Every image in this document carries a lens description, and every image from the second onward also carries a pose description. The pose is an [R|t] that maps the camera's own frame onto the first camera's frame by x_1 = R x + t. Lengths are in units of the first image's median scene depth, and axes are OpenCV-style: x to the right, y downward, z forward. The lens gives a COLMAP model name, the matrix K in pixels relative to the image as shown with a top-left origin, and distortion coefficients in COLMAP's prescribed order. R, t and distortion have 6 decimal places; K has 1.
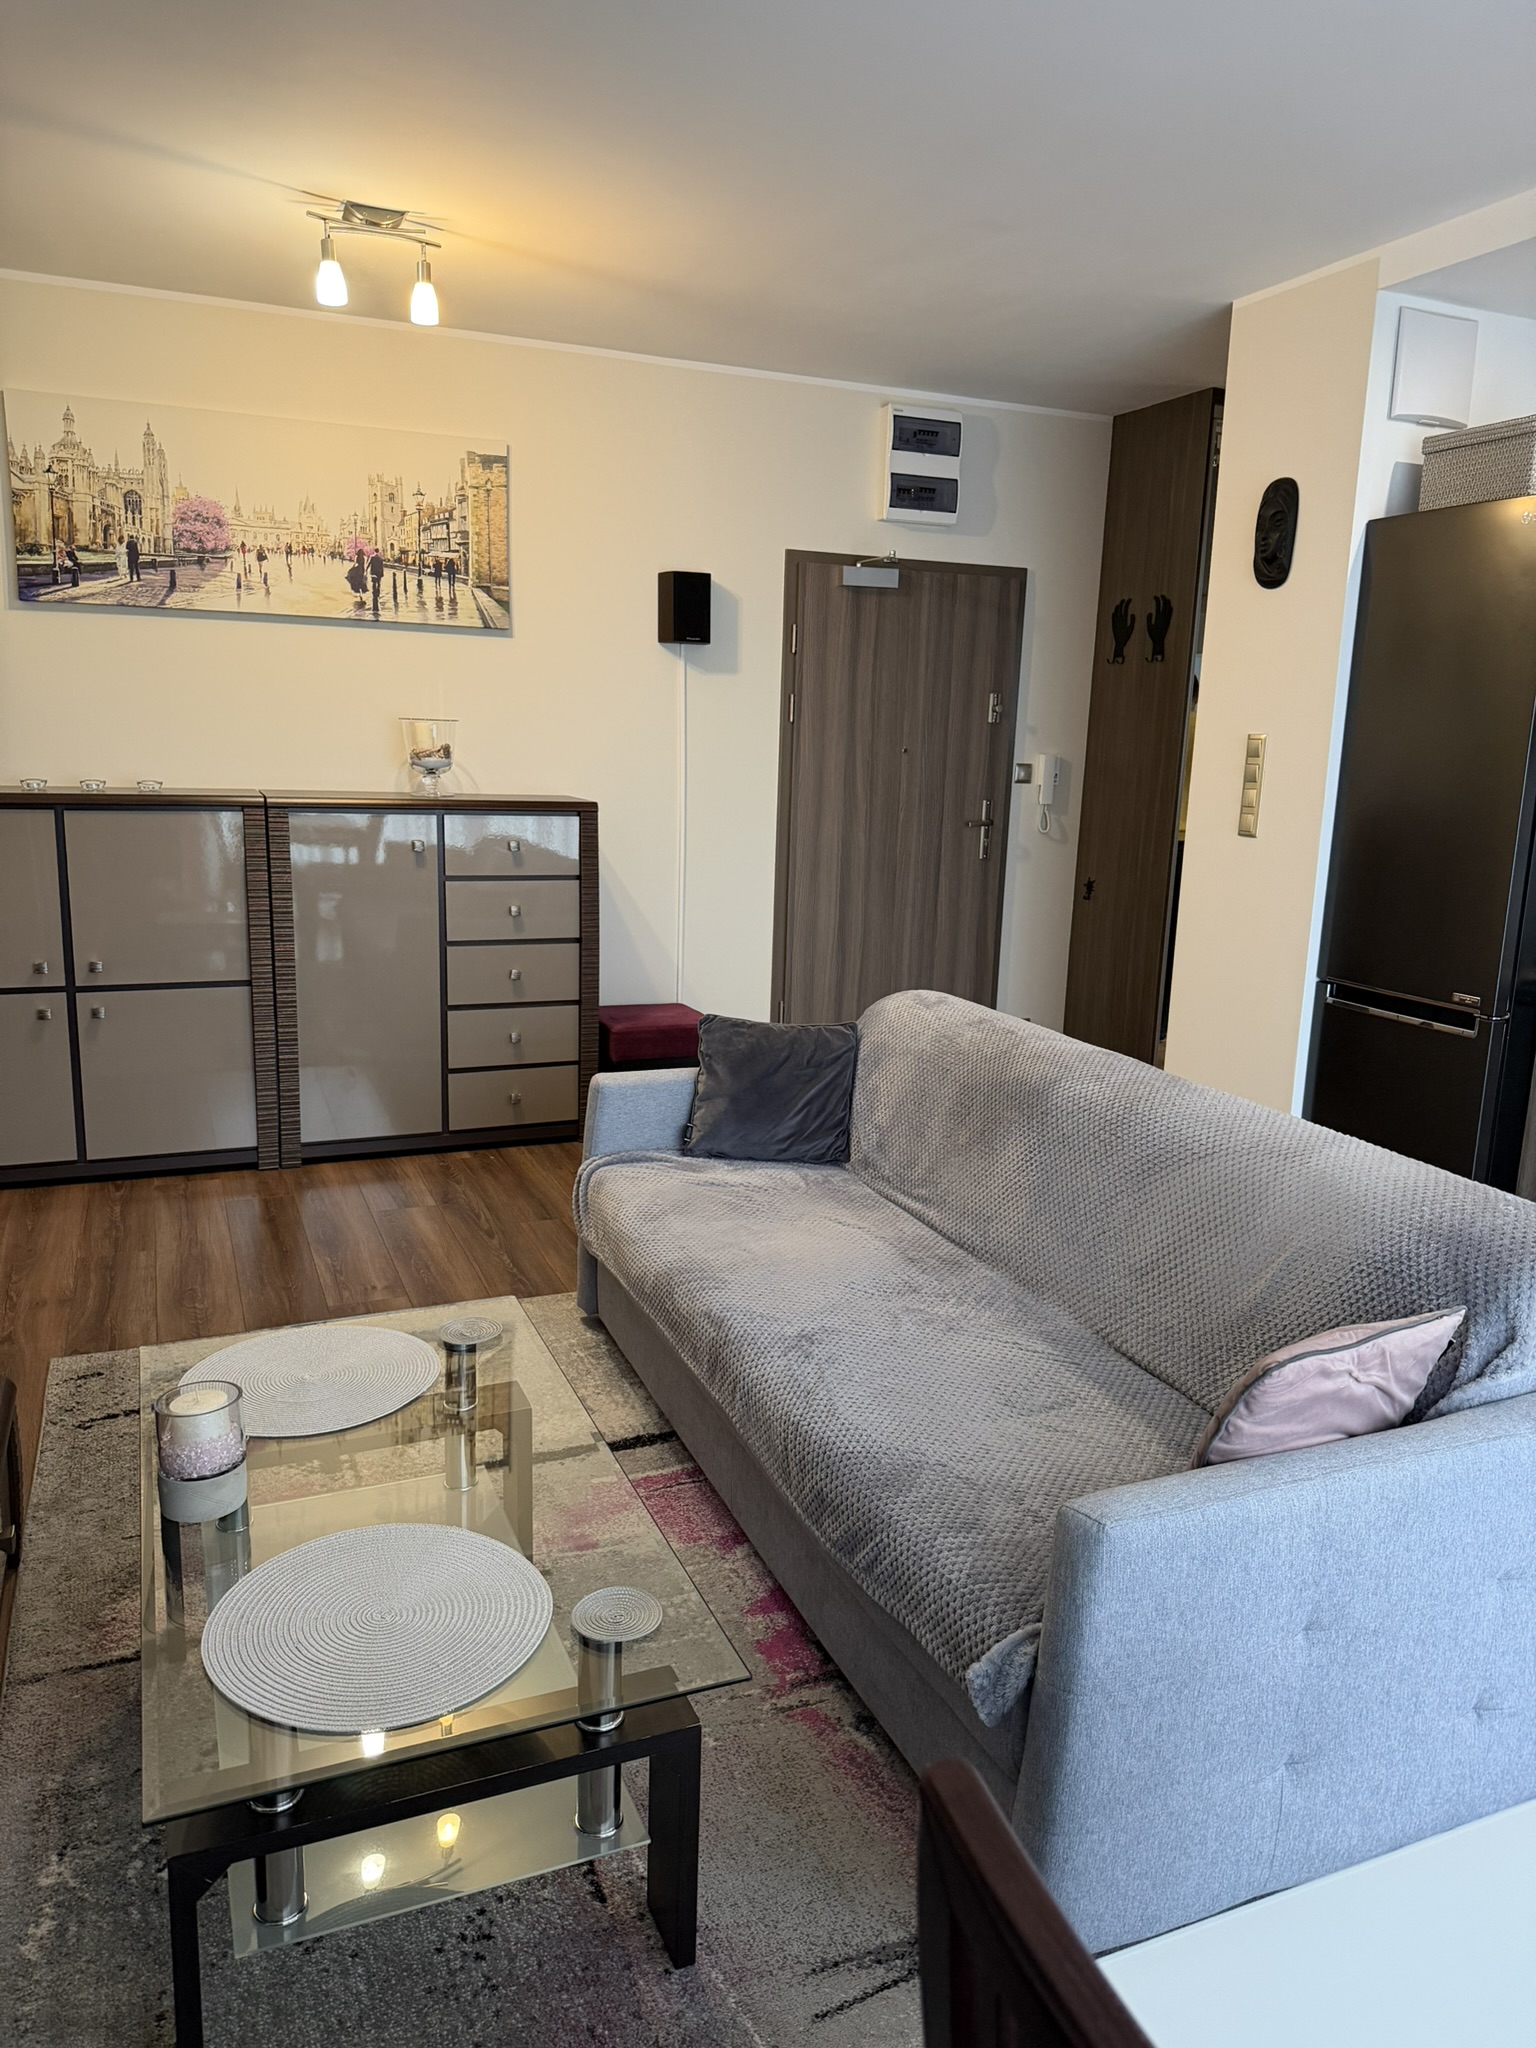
lens RADIAL K [[1457.4, 0, 762.1], [0, 1457.4, 1009.1], [0, 0, 1]] dist [0.025947, -0.023856]
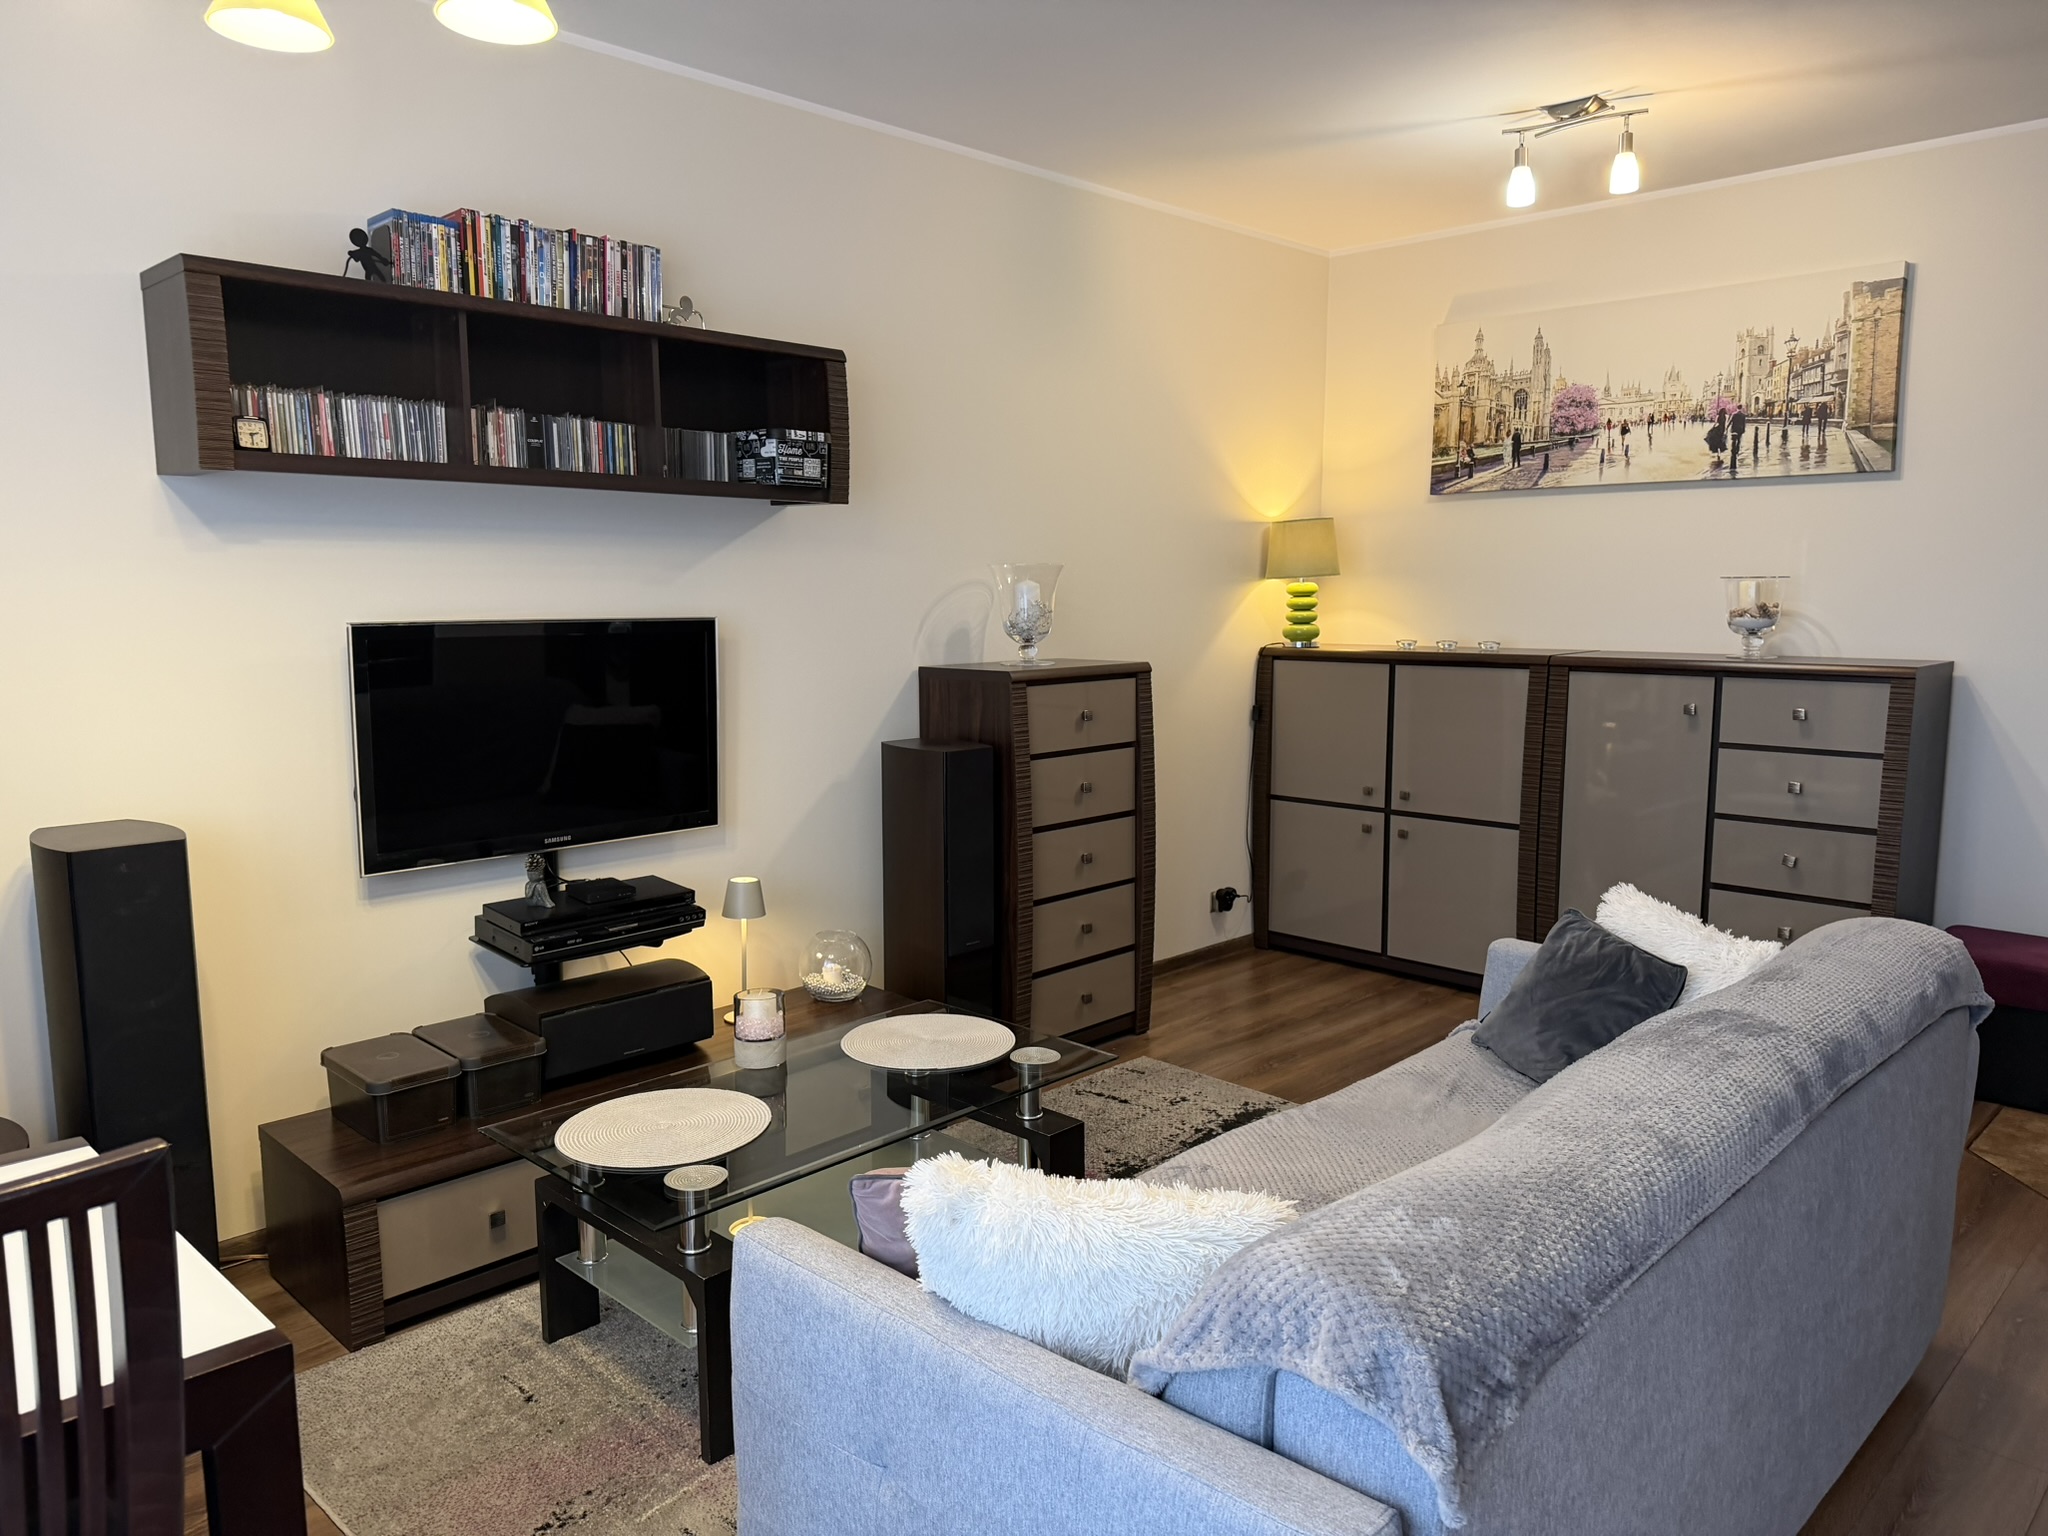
lens RADIAL K [[1457.4, 0, 1023.2], [0, 1457.4, 777.1], [0, 0, 1]] dist [0.025947, -0.023856]
pose [[0.404686, 0.088156, -0.910197, 0.448757], [-0.157376, 0.987206, 0.025643, -0.022229], [0.900812, 0.132866, 0.413382, 0.205723]]
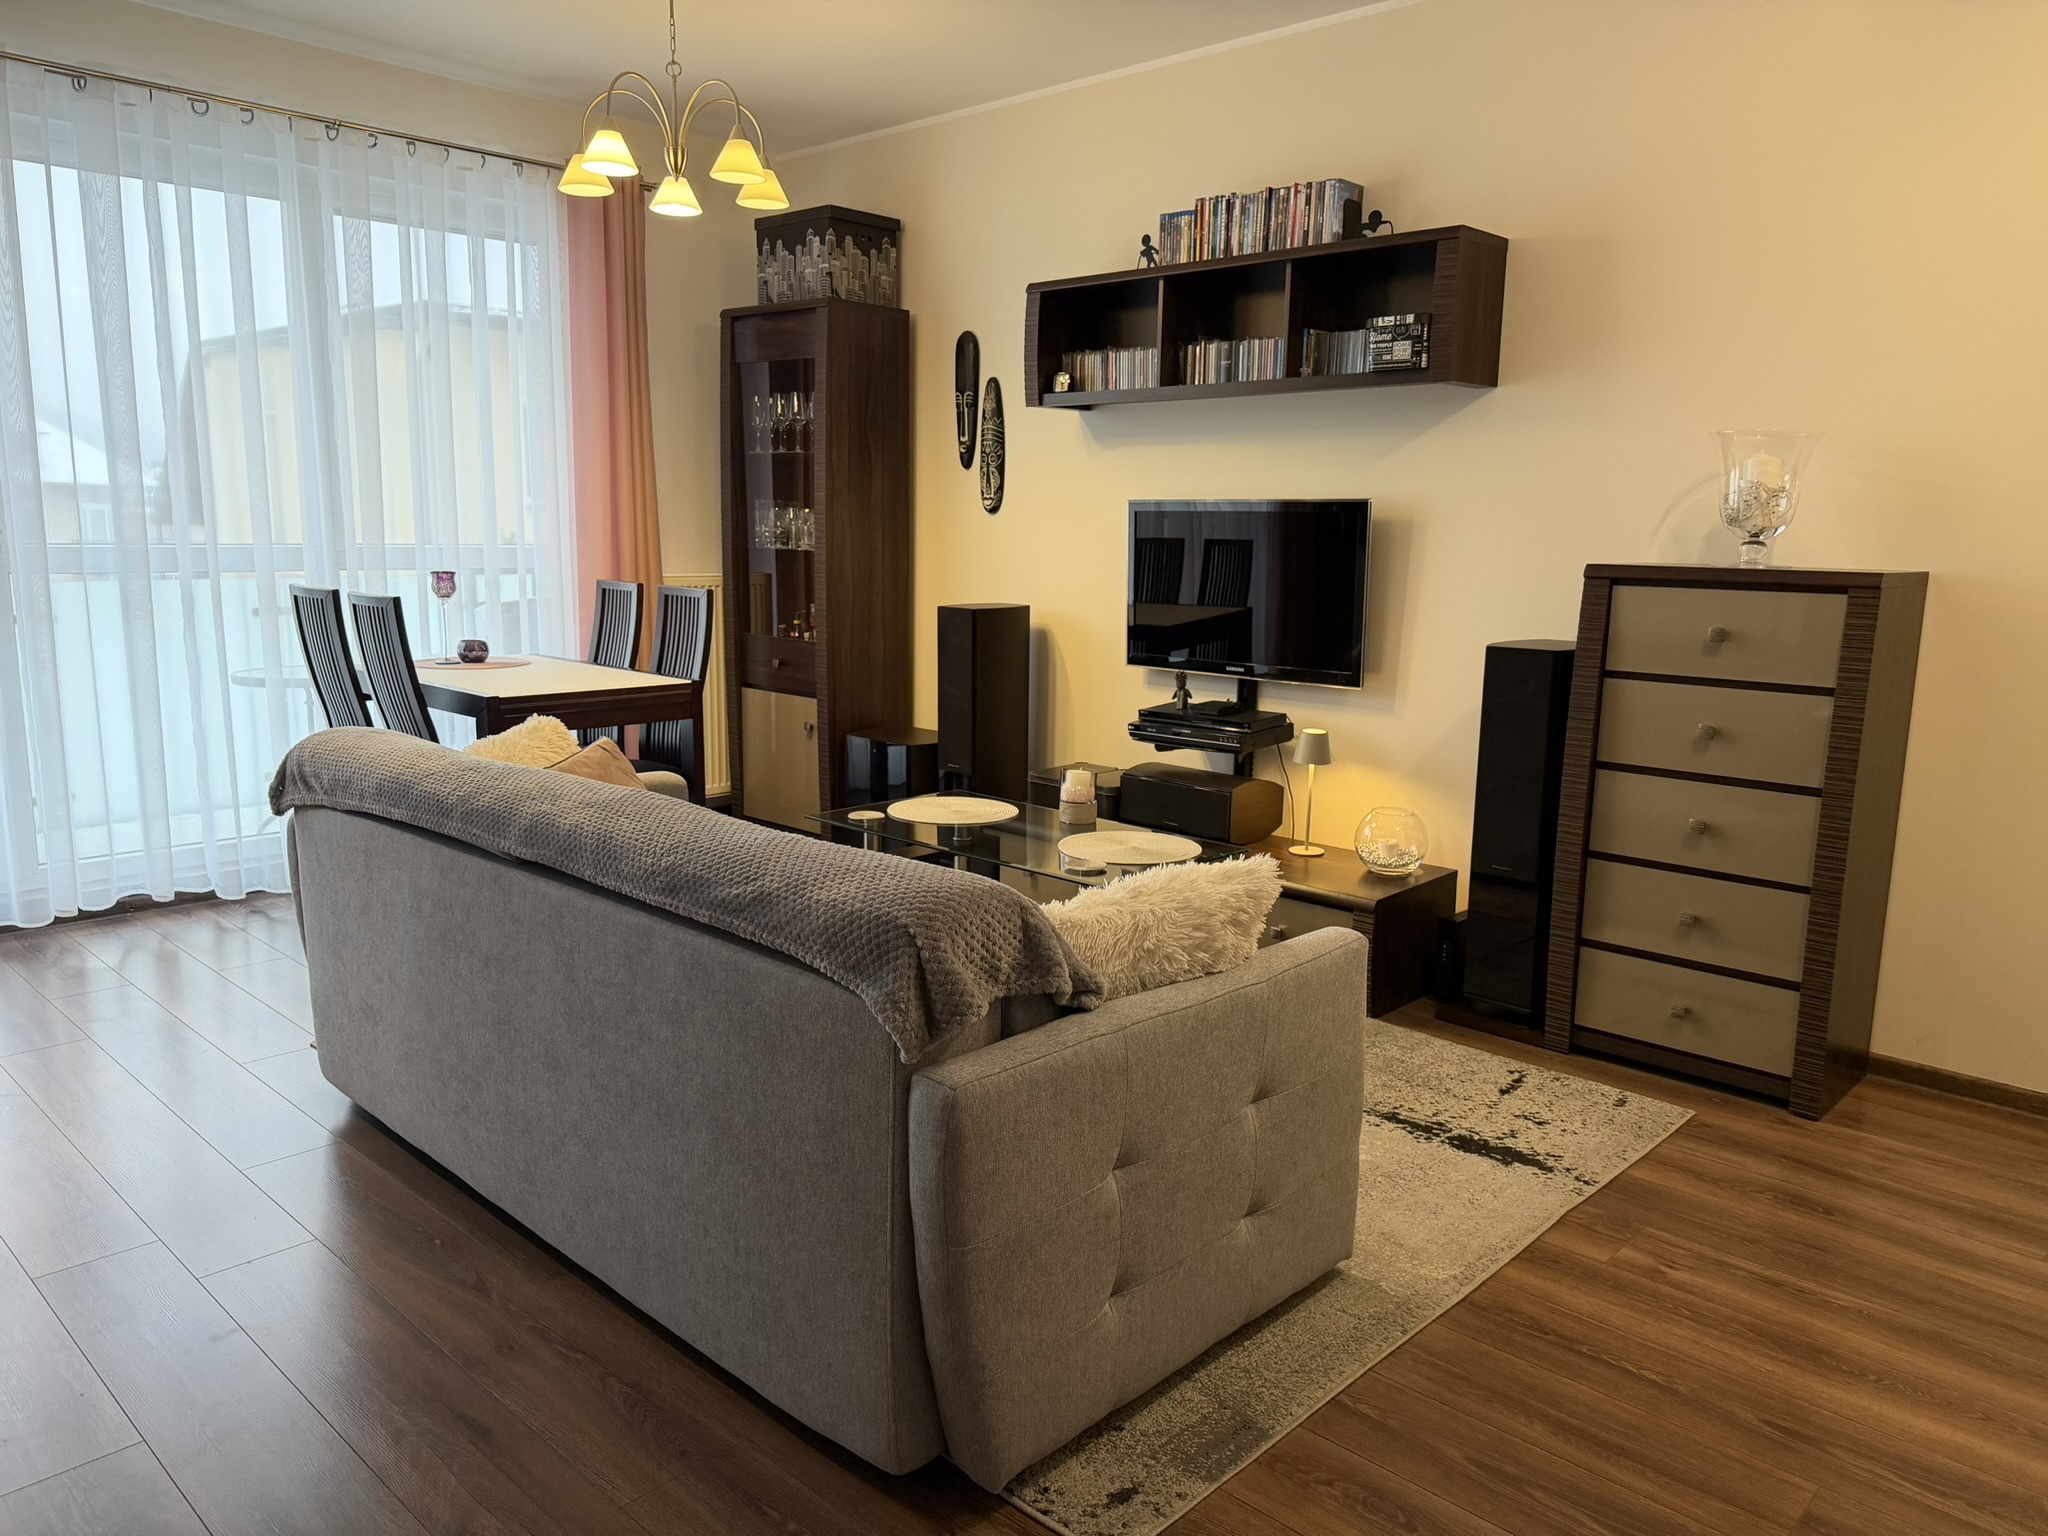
lens RADIAL K [[1457.4, 0, 1028.9], [0, 1457.4, 786.4], [0, 0, 1]] dist [0.025947, -0.023856]
pose [[-0.910698, 0.012127, -0.412895, 0.211500], [-0.132012, 0.938605, 0.318737, -0.147656], [0.391411, 0.344780, -0.853185, 1.067783]]
